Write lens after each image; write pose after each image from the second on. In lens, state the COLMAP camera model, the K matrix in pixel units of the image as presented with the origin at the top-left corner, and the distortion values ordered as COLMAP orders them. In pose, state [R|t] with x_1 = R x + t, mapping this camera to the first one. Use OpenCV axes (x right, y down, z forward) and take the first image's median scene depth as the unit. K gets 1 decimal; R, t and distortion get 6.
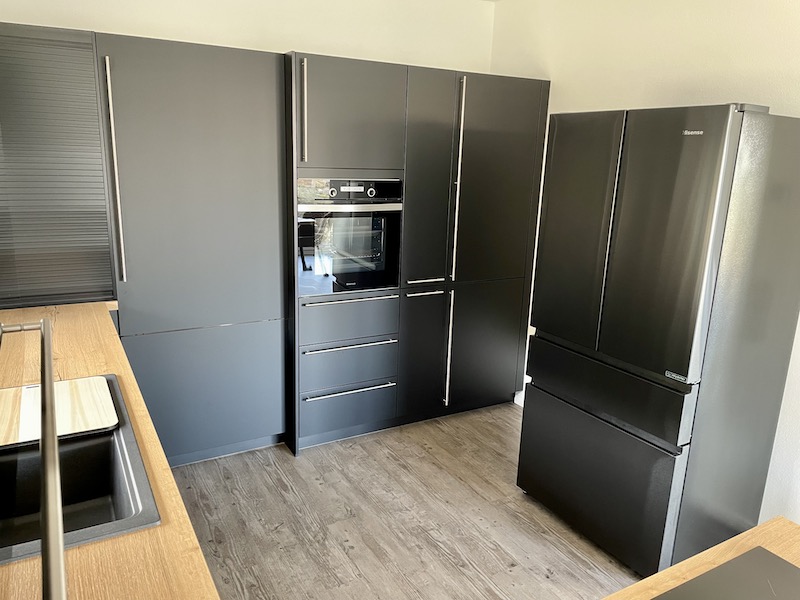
lens RADIAL K [[605.5, 0, 404.5], [0, 605.5, 296.4], [0, 0, 1]] dist [0.064677, -0.076358]
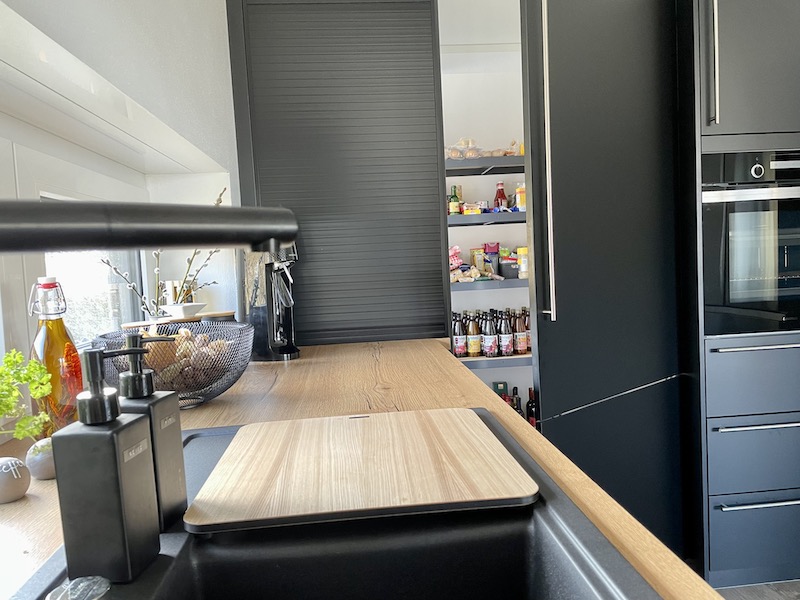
lens RADIAL K [[605.5, 0, 402.0], [0, 605.5, 299.0], [0, 0, 1]] dist [0.064677, -0.076358]
pose [[0.901850, -0.056274, -0.428368, -0.338161], [-0.018622, 0.985497, -0.168668, 0.138299], [0.431647, 0.160090, 0.887723, 0.523584]]
